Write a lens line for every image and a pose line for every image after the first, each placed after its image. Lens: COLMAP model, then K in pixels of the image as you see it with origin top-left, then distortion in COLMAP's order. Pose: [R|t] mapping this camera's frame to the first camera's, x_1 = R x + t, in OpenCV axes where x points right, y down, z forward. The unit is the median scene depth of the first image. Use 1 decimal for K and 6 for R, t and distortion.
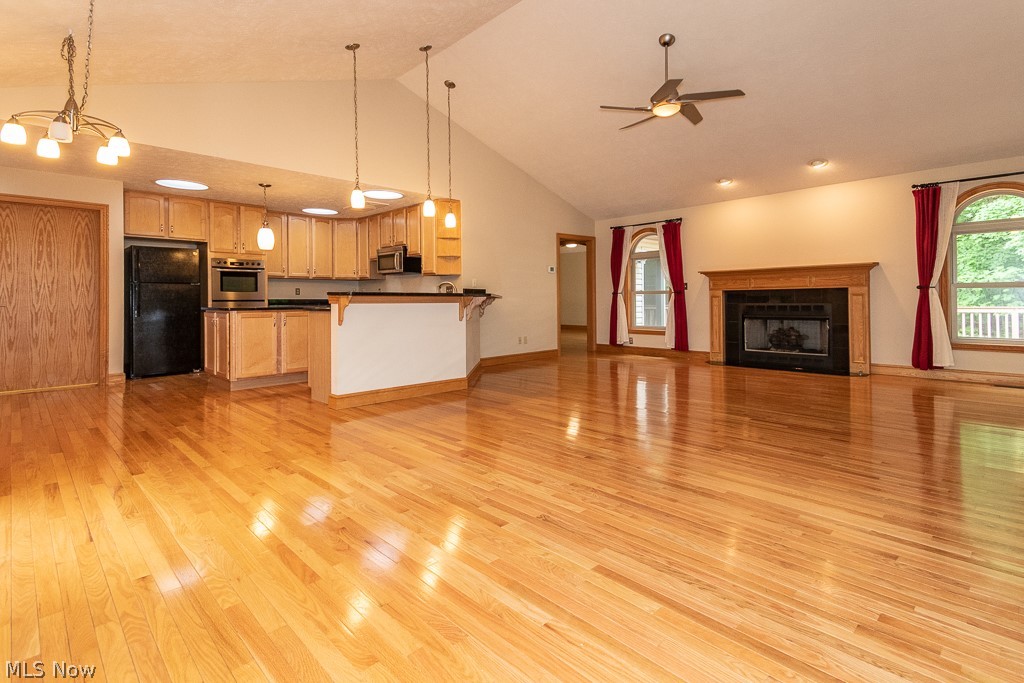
lens RADIAL K [[480.1, 0, 508.2], [0, 480.1, 294.4], [0, 0, 1]] dist [0.007236, -0.001447]
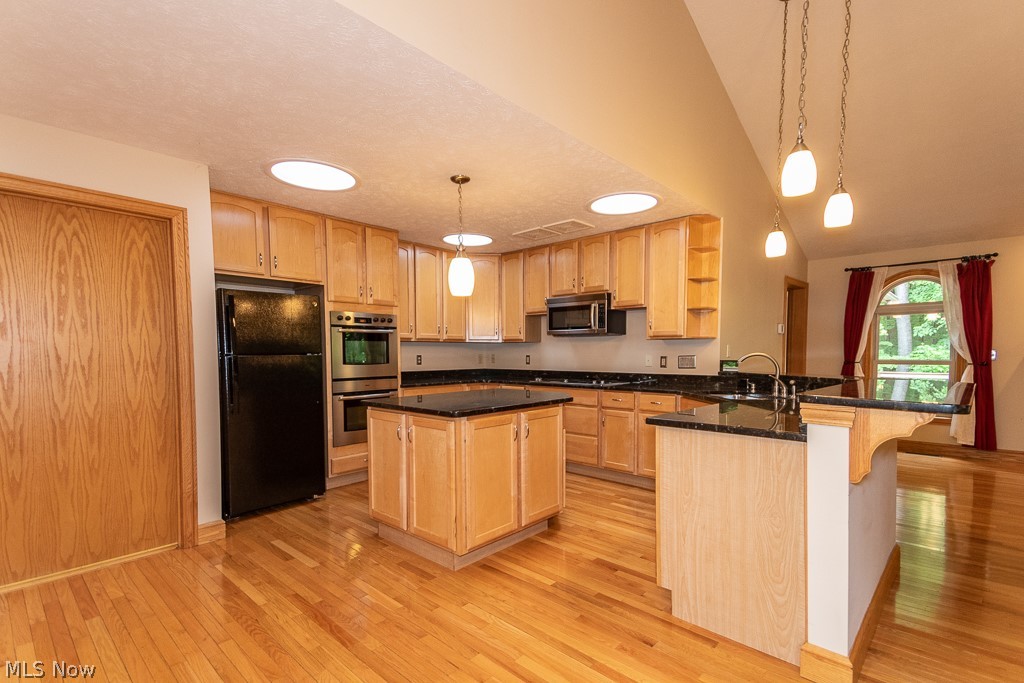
lens RADIAL K [[480.1, 0, 513.9], [0, 480.1, 376.5], [0, 0, 1]] dist [0.007236, -0.001447]
pose [[0.999889, 0.000623, 0.014881, -0.378825], [-0.001494, 0.998284, 0.058540, -0.027225], [-0.014819, -0.058556, 0.998174, 0.364251]]
